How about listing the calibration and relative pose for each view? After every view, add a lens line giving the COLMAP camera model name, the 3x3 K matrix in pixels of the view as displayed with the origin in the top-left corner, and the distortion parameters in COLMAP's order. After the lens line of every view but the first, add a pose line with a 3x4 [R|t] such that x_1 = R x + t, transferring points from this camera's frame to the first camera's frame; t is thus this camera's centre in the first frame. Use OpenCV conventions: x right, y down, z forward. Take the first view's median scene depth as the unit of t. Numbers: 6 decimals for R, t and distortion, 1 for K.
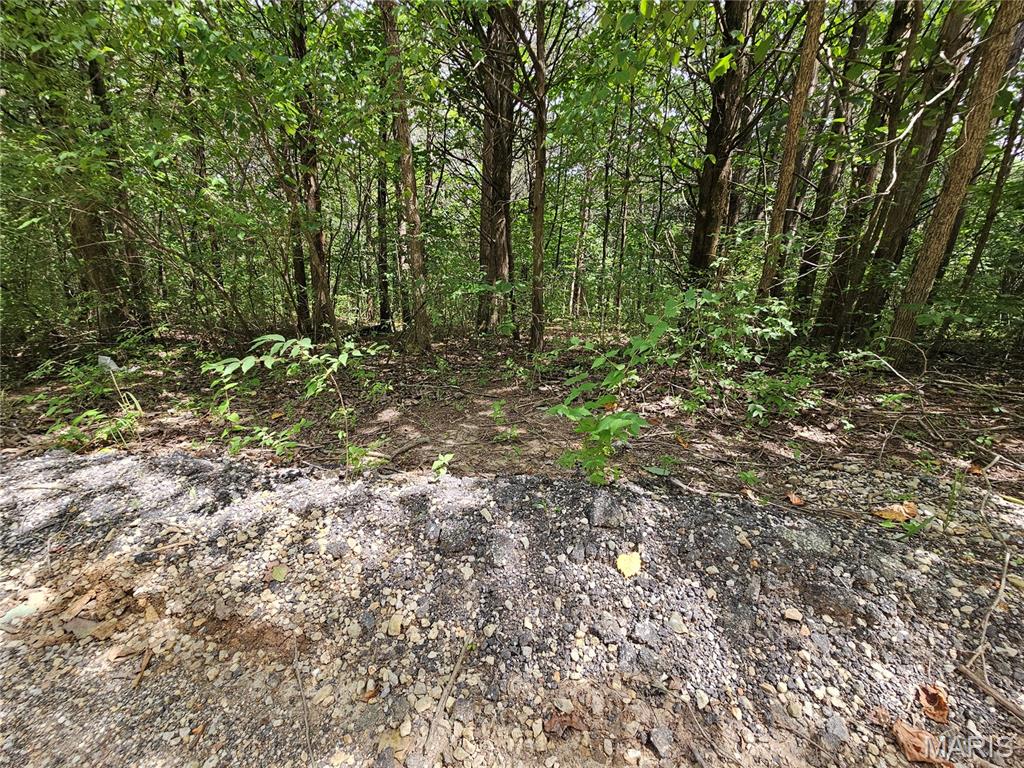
lens RADIAL K [[416.5, 0, 512.0], [0, 416.5, 384.0], [0, 0, 1]] dist [-0.000039, 0.000603]
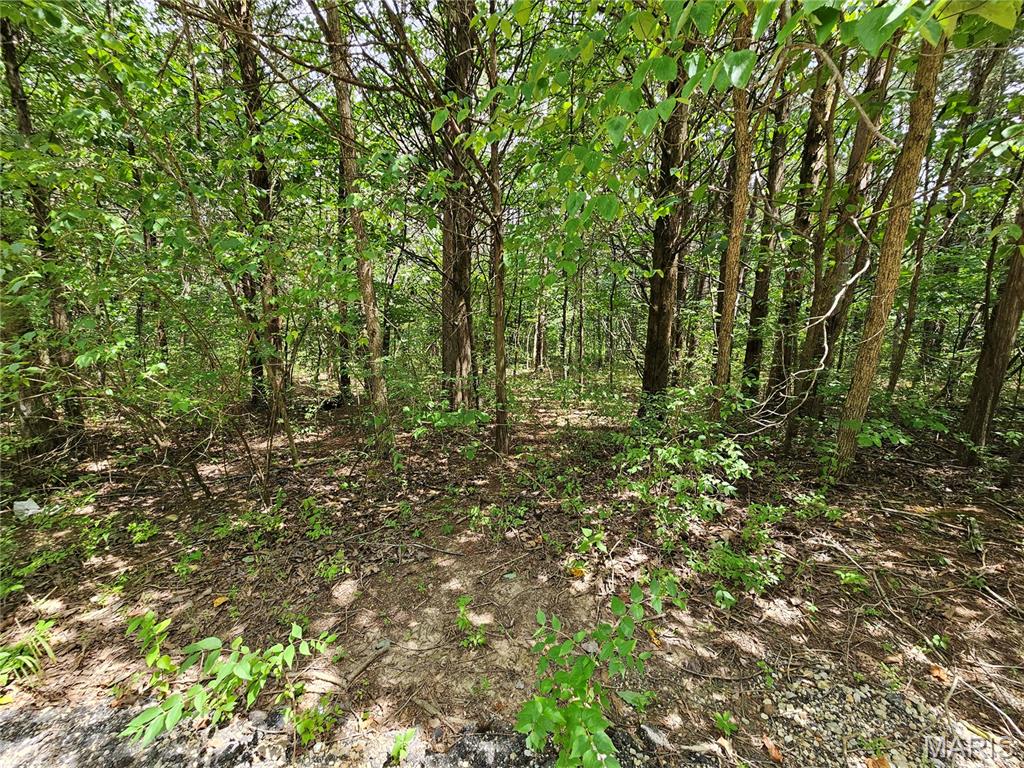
lens RADIAL K [[416.5, 0, 512.0], [0, 416.5, 384.0], [0, 0, 1]] dist [-0.000039, 0.000603]
pose [[0.996155, -0.031083, 0.081908, 0.012638], [0.038090, 0.995617, -0.085420, -0.303757], [-0.078894, 0.088211, 0.992973, 0.003163]]
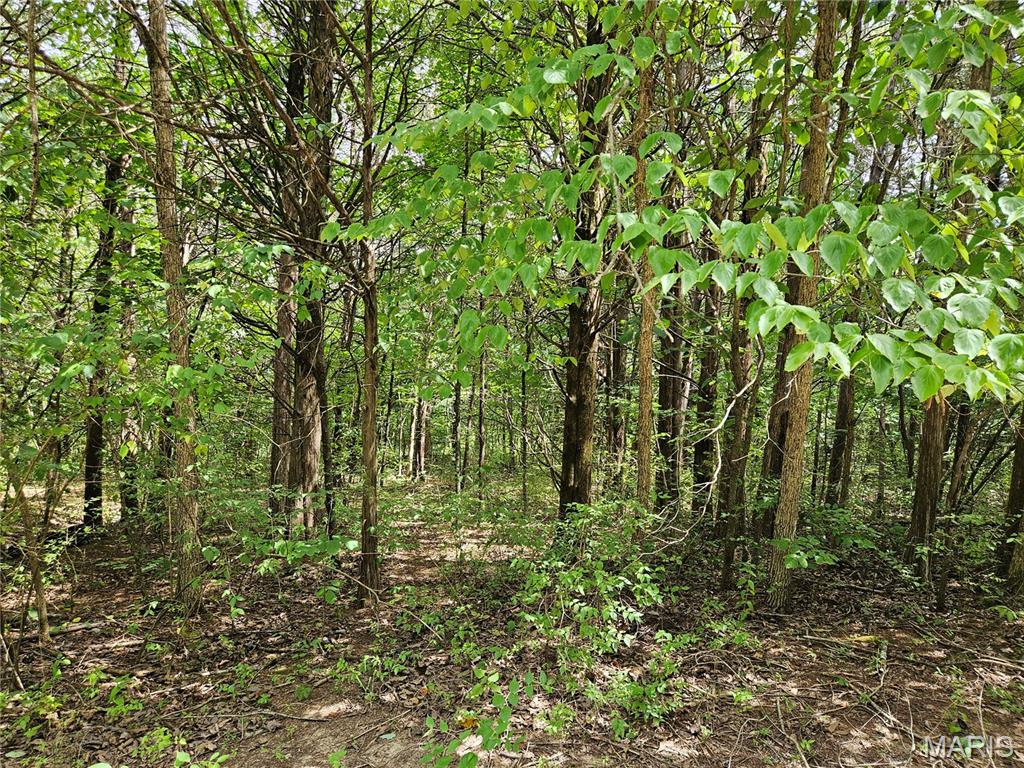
lens RADIAL K [[680.4, 0, 513.6], [0, 680.4, 409.1], [0, 0, 1]] dist [0.050092, -0.000369]
pose [[0.958253, -0.005891, 0.285861, -0.070968], [0.067332, 0.976319, -0.205591, -0.268631], [-0.277880, 0.216256, 0.935957, -0.446120]]
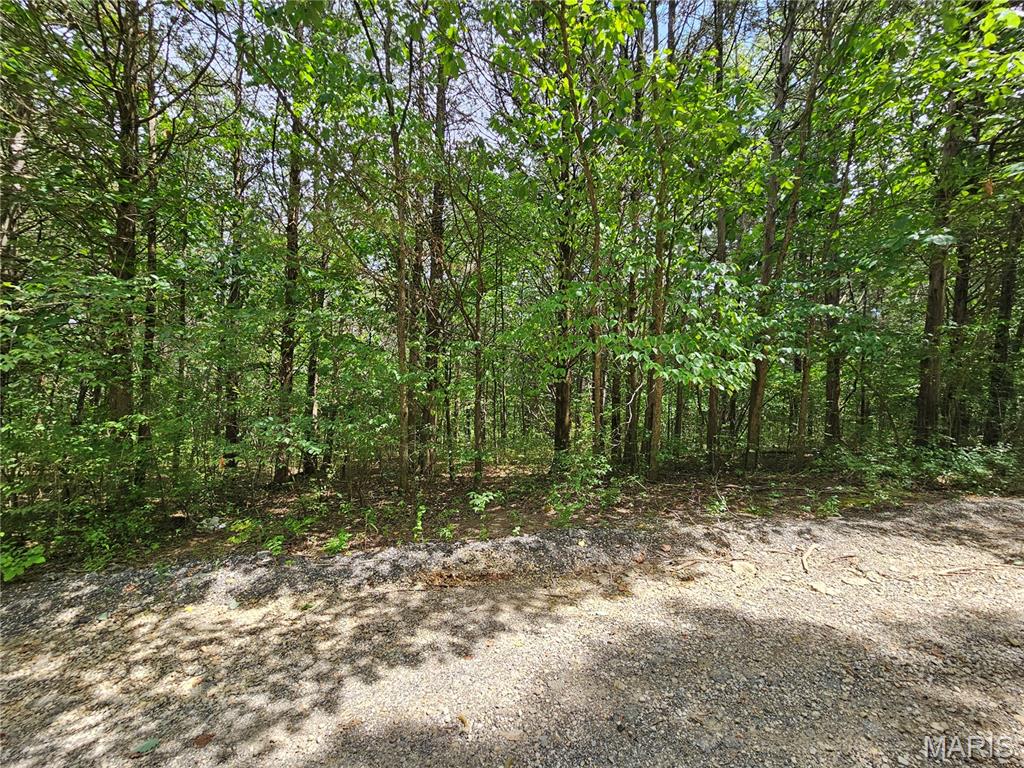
lens RADIAL K [[416.5, 0, 512.0], [0, 416.5, 384.0], [0, 0, 1]] dist [-0.000039, 0.000603]
pose [[0.940572, -0.010897, 0.339418, -0.735020], [0.108860, 0.956415, -0.270962, -0.008838], [-0.321672, 0.291809, 0.900763, -1.231252]]
